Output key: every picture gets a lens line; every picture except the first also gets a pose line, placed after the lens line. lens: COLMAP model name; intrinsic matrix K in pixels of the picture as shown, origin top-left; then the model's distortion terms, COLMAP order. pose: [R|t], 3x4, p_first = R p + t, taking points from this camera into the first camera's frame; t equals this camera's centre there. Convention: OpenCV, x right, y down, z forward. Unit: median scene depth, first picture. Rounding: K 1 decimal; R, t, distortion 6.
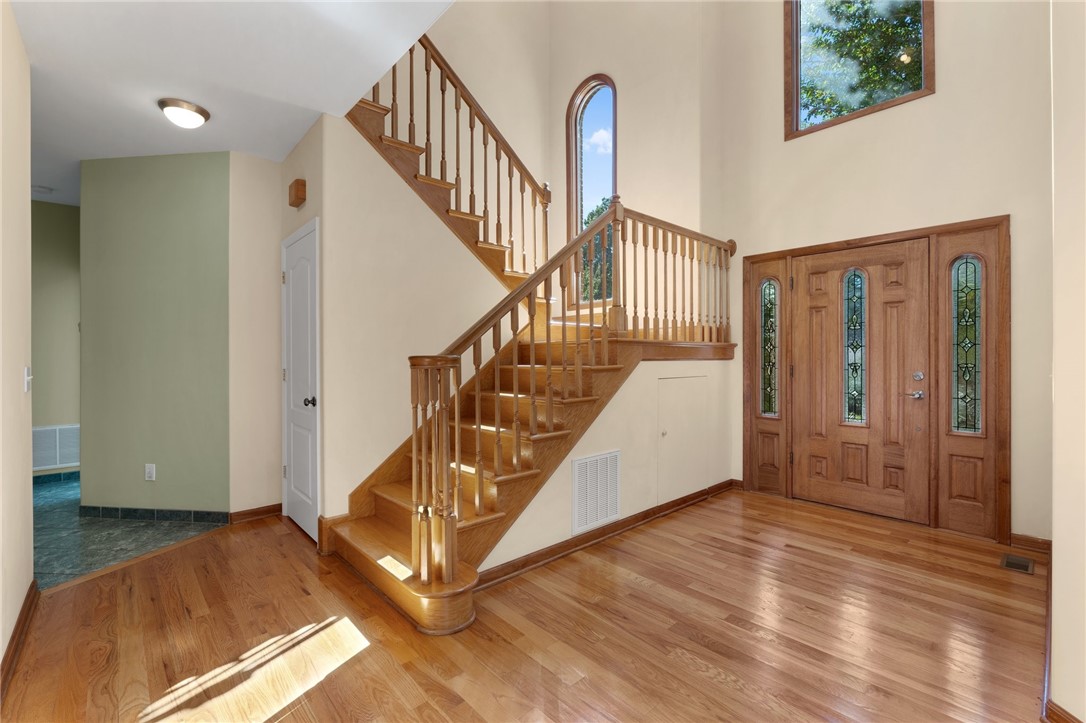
lens RADIAL K [[477.1, 0, 549.4], [0, 477.1, 356.9], [0, 0, 1]] dist [-0.005868, -0.000409]
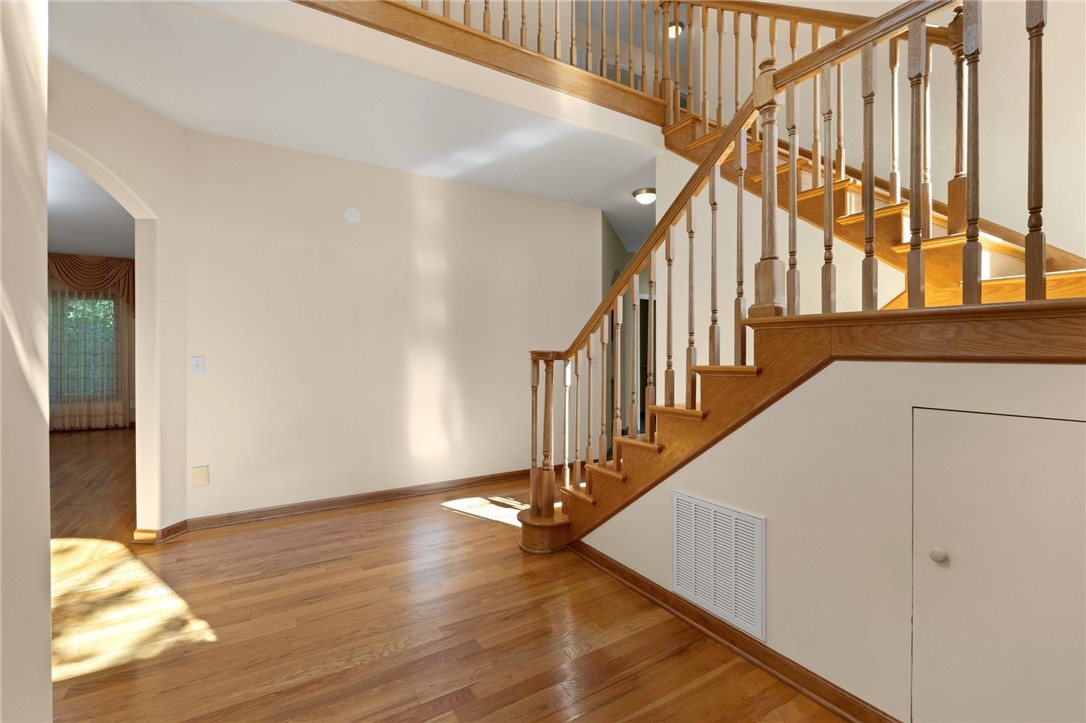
lens RADIAL K [[477.1, 0, 539.8], [0, 477.1, 355.1], [0, 0, 1]] dist [-0.005868, -0.000409]
pose [[-0.191049, 0.014473, -0.981474, 1.162722], [-0.005749, 0.999858, 0.015864, -0.015600], [0.981564, 0.008674, -0.190939, 1.312657]]
